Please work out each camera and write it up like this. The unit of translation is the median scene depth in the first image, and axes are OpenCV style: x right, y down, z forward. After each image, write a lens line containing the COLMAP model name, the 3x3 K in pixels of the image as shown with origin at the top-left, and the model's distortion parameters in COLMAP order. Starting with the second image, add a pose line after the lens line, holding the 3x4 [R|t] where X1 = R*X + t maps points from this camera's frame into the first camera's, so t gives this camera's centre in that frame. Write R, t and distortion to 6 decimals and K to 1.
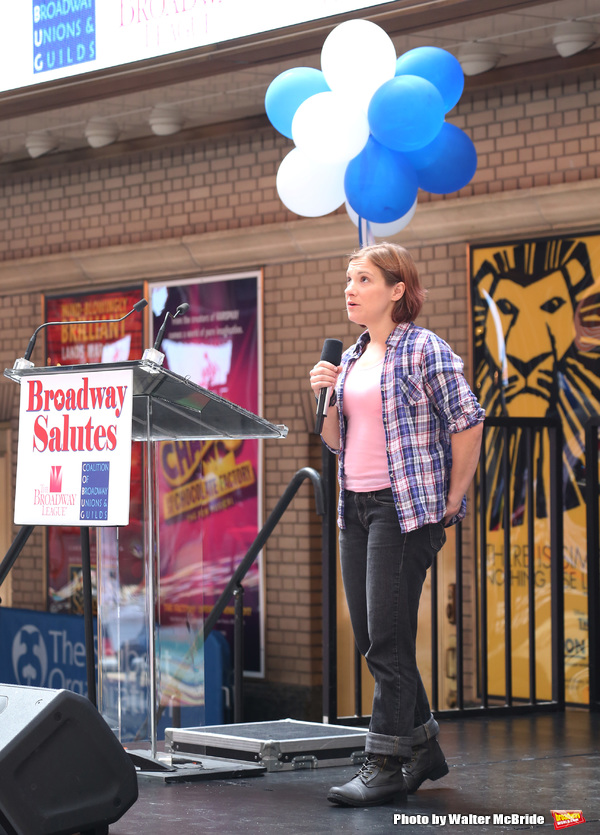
lens RADIAL K [[2727.4, 0, 279.1], [0, 2727.4, 355.9], [0, 0, 1]] dist [0.199026, 0.000000]
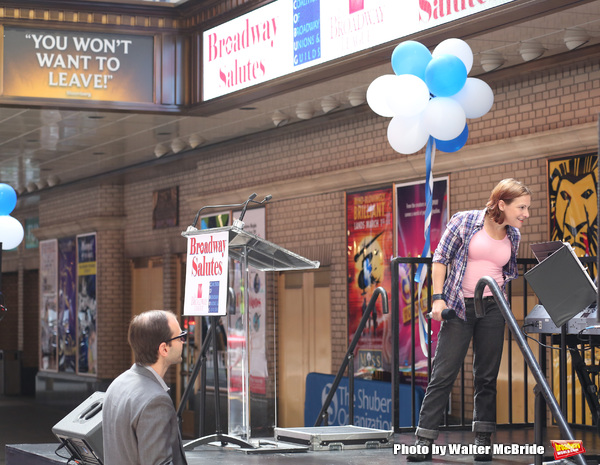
lens RADIAL K [[1744.0, 0, 339.4], [0, 1744.0, 214.7], [0, 0, 1]] dist [-0.048989, 0.000000]
pose [[0.979220, -0.009553, -0.202574, 0.166185], [0.007550, 0.999915, -0.010658, 0.004541], [0.202659, 0.008907, 0.979209, -0.090752]]
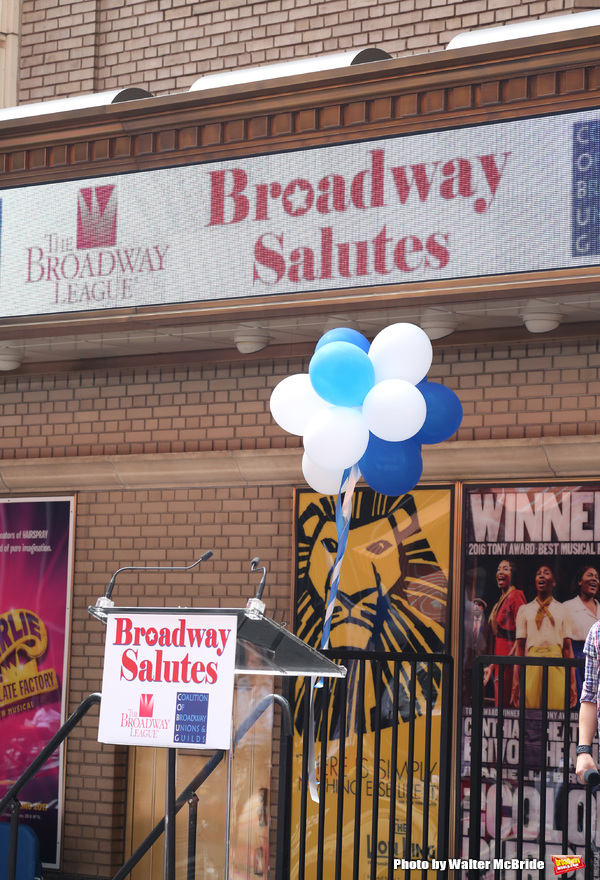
lens RADIAL K [[2660.0, 0, 300.0], [0, 2660.0, 434.0], [0, 0, 1]] dist [0.250830, 0.000000]
pose [[0.971387, 0.056414, 0.230705, -0.190066], [-0.047721, 0.997931, -0.043092, -0.016039], [-0.232658, 0.030850, 0.972069, -0.079796]]
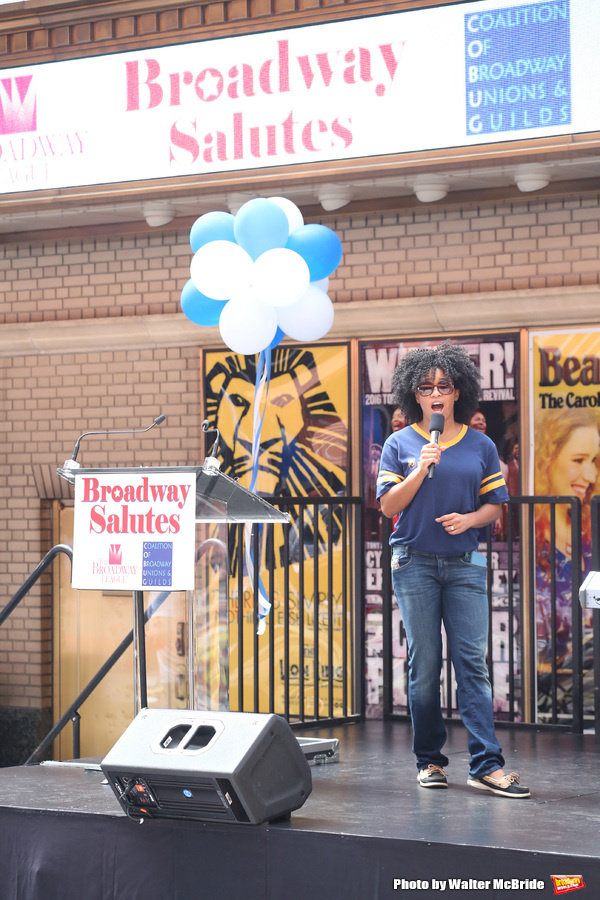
lens RADIAL K [[2584.2, 0, 301.3], [0, 2584.2, 451.0], [0, 0, 1]] dist [0.246608, 0.000000]
pose [[0.954295, 0.005106, 0.298821, -0.243573], [-0.012514, 0.999660, 0.022882, -0.022403], [-0.298603, -0.025576, 0.954035, -0.136567]]
